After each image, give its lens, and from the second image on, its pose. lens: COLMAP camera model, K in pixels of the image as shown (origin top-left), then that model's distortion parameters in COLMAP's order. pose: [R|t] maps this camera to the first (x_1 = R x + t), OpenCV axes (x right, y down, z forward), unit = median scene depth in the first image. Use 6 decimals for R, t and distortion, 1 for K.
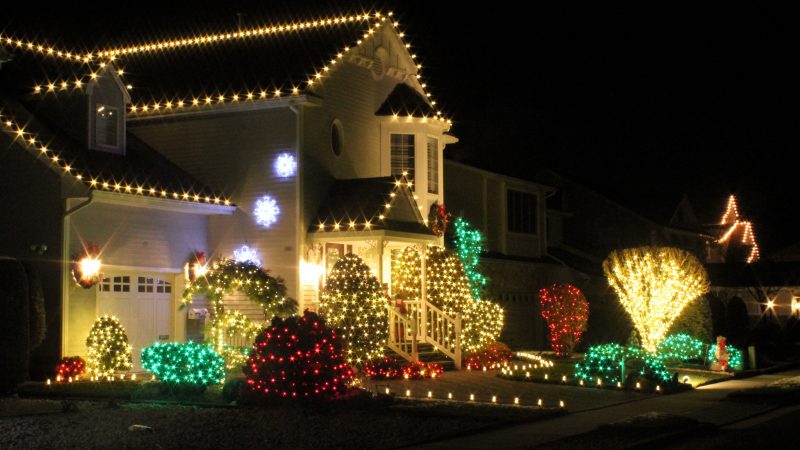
lens RADIAL K [[1239.3, 0, 399.9], [0, 1239.3, 224.6], [0, 0, 1]] dist [-0.019871, 0.000000]
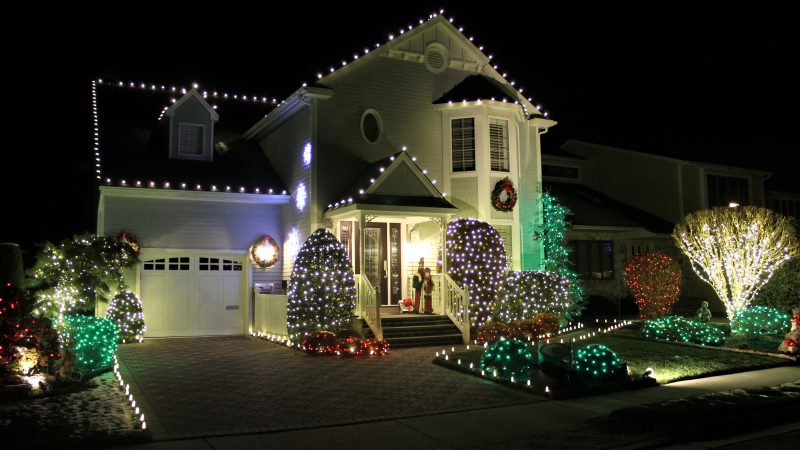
lens RADIAL K [[676.0, 0, 400.0], [0, 676.0, 225.4], [0, 0, 1]] dist [-0.093240, 0.016968]
pose [[0.834017, -0.056955, -0.548792, 0.292585], [0.049262, 0.998372, -0.028749, 0.036181], [0.549536, -0.003057, 0.835465, 0.515698]]
